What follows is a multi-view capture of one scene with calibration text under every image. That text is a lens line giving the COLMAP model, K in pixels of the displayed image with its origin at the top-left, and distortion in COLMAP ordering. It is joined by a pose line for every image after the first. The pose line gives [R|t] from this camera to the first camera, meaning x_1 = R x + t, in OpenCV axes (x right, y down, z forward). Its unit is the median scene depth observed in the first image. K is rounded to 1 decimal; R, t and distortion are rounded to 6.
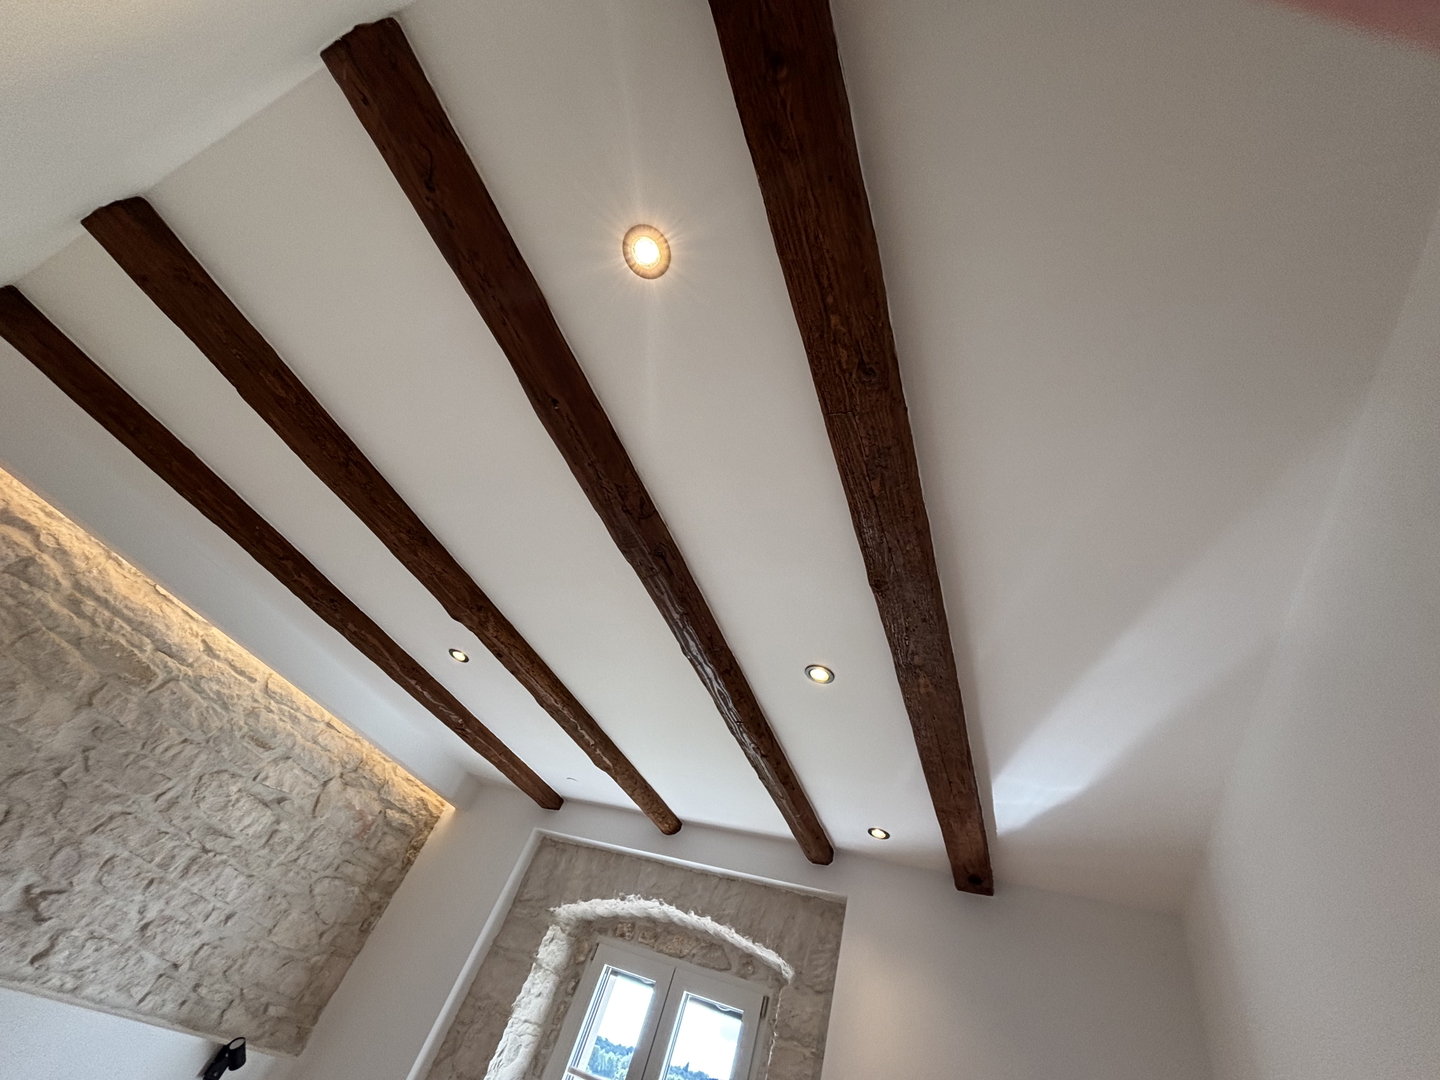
lens RADIAL K [[583.1, 0, 715.3], [0, 583.1, 537.6], [0, 0, 1]] dist [0.002852, -0.000453]
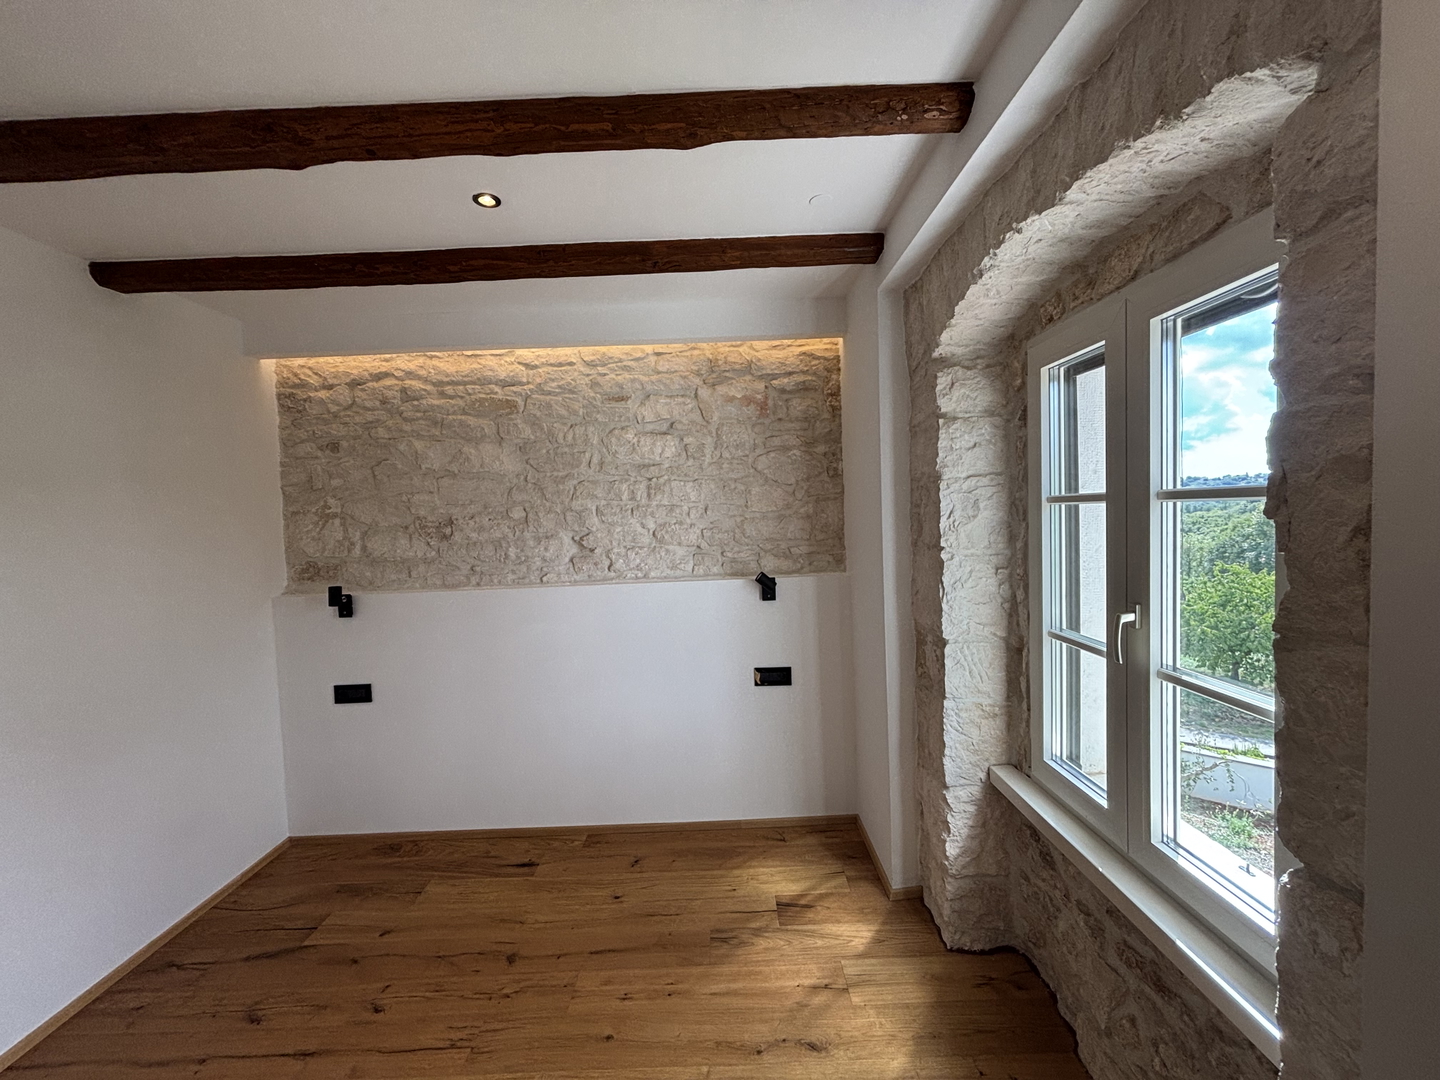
lens RADIAL K [[583.1, 0, 718.3], [0, 583.1, 553.3], [0, 0, 1]] dist [0.002852, -0.000453]
pose [[0.329399, -0.247740, -0.911110, 0.234812], [0.751303, 0.653228, 0.094004, 0.597012], [0.571874, -0.715484, 0.401301, 0.457674]]
